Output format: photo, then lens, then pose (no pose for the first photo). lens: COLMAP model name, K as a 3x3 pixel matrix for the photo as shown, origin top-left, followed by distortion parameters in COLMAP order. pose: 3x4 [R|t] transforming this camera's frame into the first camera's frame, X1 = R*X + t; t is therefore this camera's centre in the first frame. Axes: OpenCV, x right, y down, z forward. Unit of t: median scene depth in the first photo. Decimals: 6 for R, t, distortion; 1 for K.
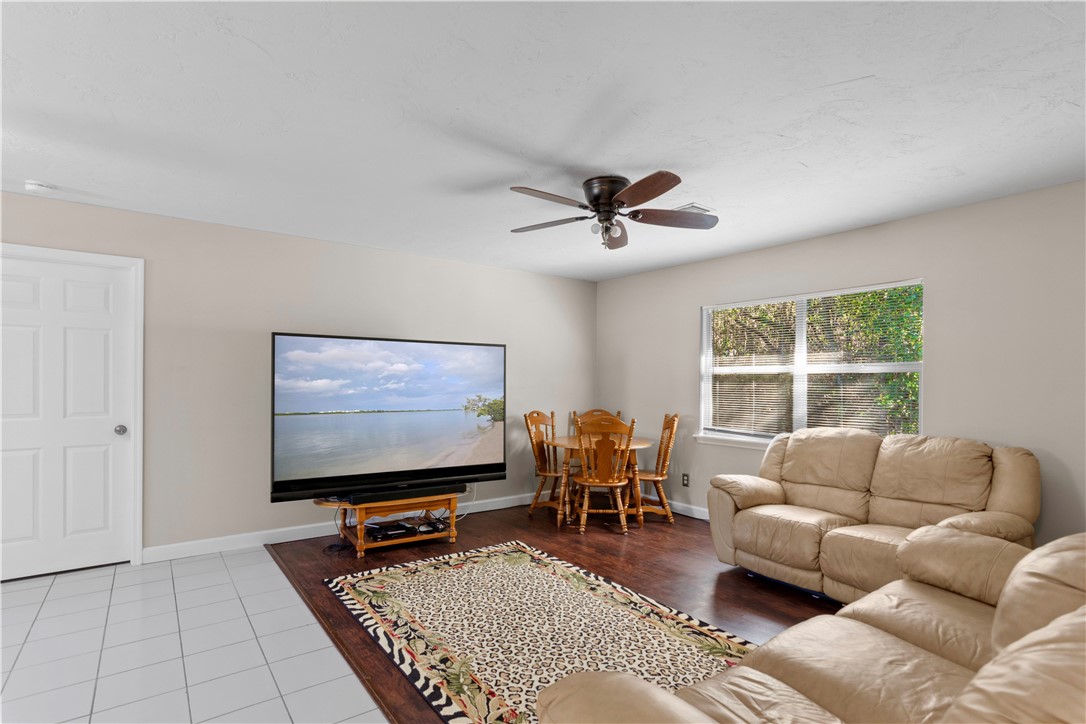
lens RADIAL K [[534.8, 0, 547.4], [0, 534.8, 388.8], [0, 0, 1]] dist [-0.002115, -0.000205]
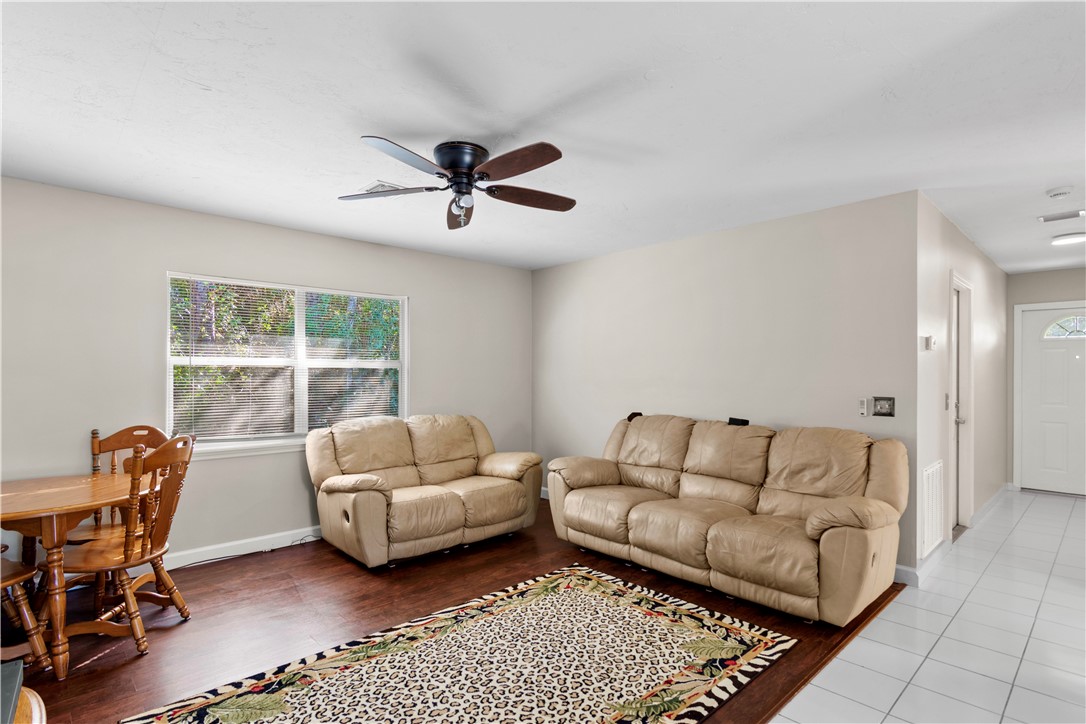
lens RADIAL K [[538.3, 0, 547.5], [0, 538.3, 370.1], [0, 0, 1]] dist [-0.002026, -0.000440]
pose [[-0.112855, 0.006211, 0.993592, -0.761739], [0.014102, 0.999890, -0.004649, -0.017347], [-0.993511, 0.013487, -0.112930, 0.922357]]
